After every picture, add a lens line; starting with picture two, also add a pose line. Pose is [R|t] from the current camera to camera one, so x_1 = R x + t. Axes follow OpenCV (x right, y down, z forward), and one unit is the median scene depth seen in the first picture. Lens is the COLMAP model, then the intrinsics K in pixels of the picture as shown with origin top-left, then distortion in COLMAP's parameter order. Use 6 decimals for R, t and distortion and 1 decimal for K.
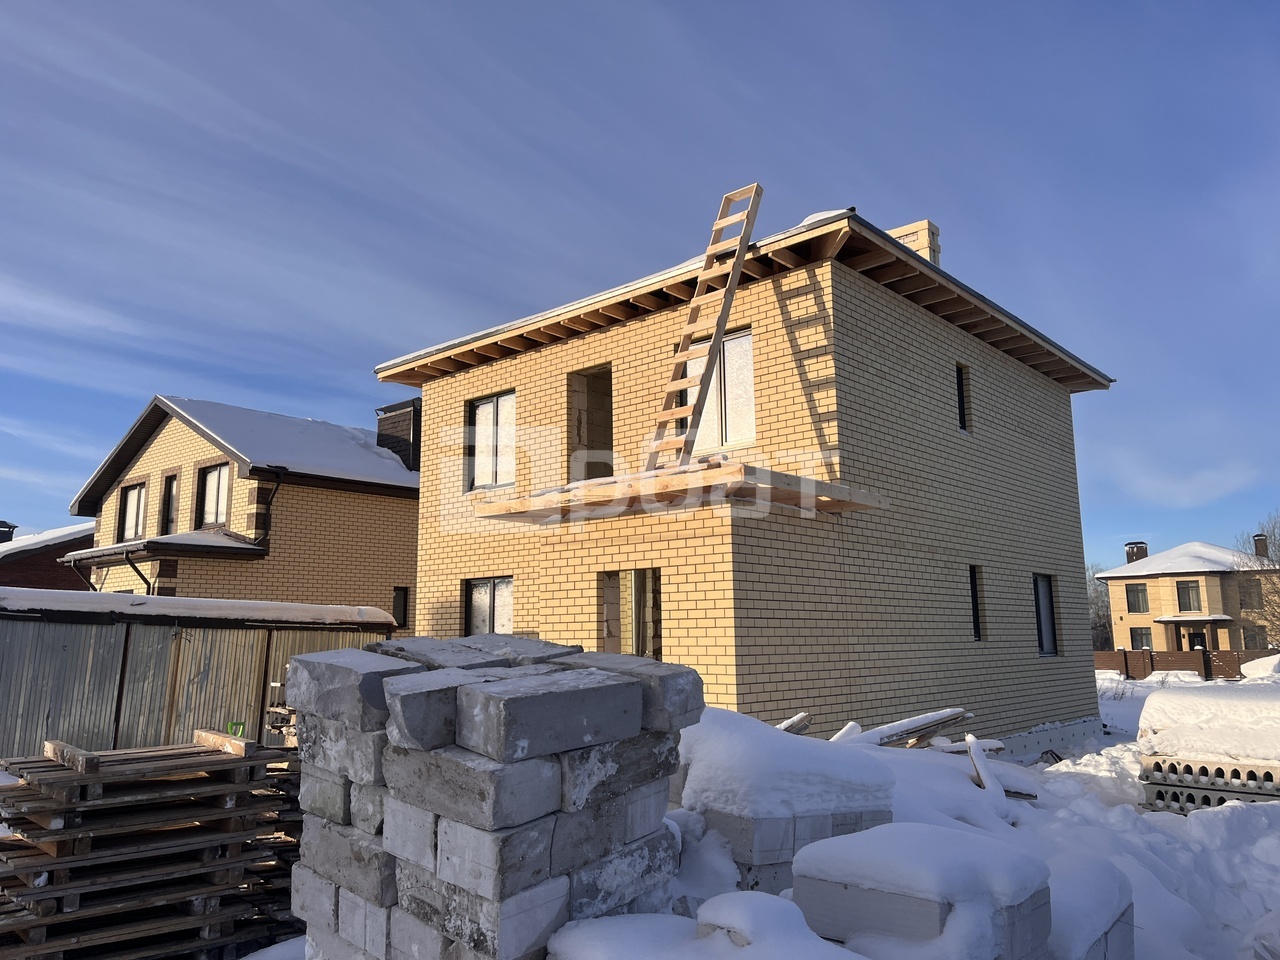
lens RADIAL K [[978.5, 0, 636.4], [0, 978.5, 480.1], [0, 0, 1]] dist [0.051317, -0.061943]
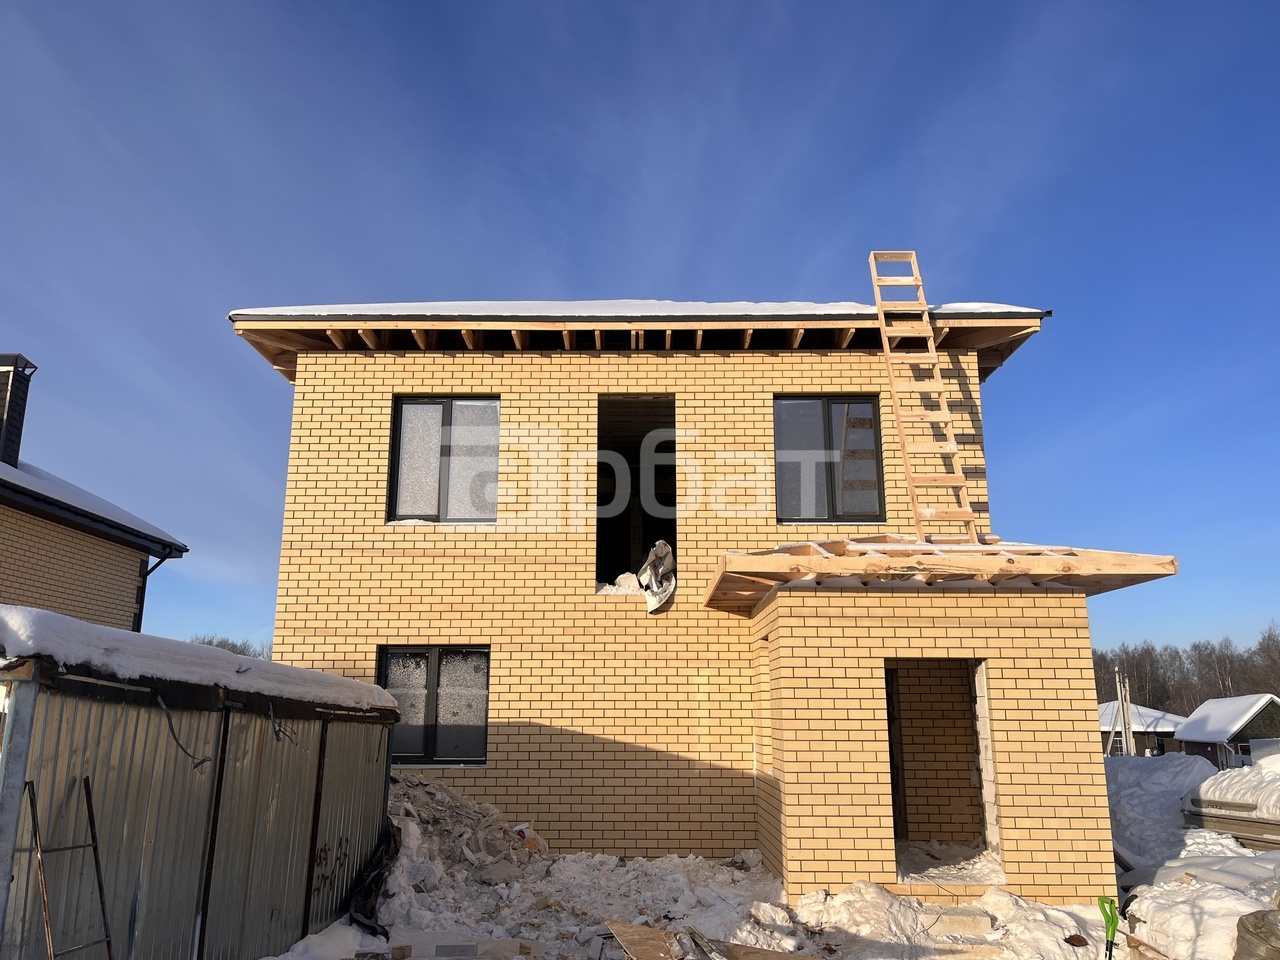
lens RADIAL K [[978.5, 0, 635.3], [0, 978.5, 488.8], [0, 0, 1]] dist [0.051317, -0.061943]
pose [[0.750026, 0.159499, 0.641888, -0.653310], [-0.116198, 0.987169, -0.109523, 0.060716], [-0.651121, 0.007559, 0.758936, 0.451916]]
